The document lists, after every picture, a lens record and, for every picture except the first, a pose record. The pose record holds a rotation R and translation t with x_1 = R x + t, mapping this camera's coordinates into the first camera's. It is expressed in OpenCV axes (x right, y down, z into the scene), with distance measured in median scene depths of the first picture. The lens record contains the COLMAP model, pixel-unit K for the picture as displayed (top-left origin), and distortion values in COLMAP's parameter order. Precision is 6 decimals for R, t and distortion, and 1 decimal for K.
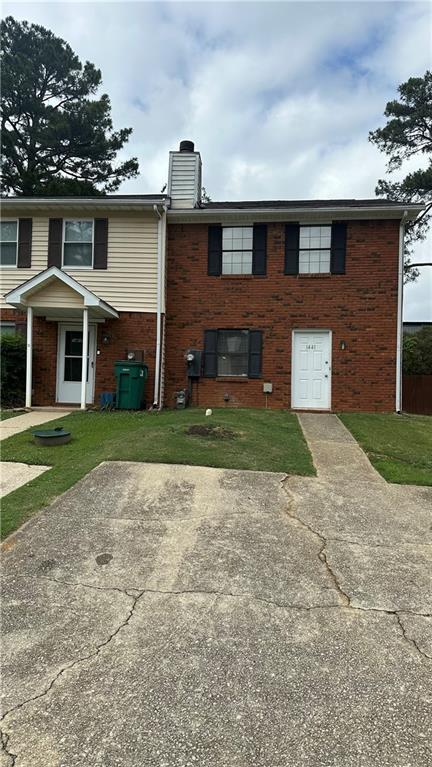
lens RADIAL K [[562.4, 0, 216.0], [0, 562.4, 383.5], [0, 0, 1]] dist [0.106532, -0.128236]
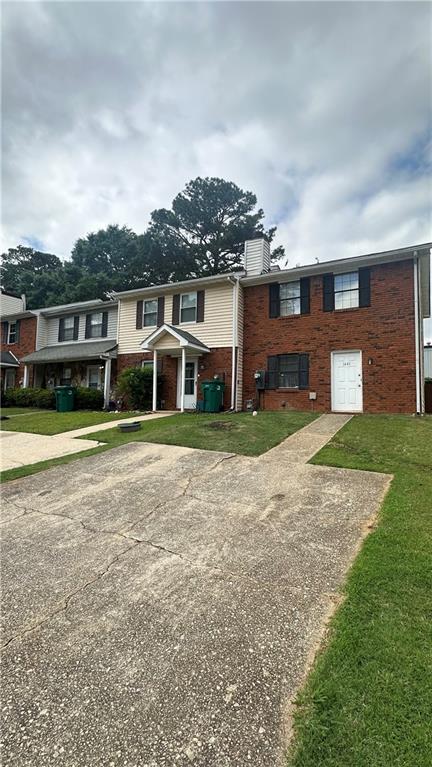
lens RADIAL K [[385.8, 0, 216.0], [0, 385.8, 383.5], [0, 0, 1]] dist [-0.020078, 0.000322]
pose [[0.904652, -0.037738, -0.424477, 0.278718], [0.018999, 0.998652, -0.048294, 0.018603], [0.425728, 0.035624, 0.904150, 0.065322]]
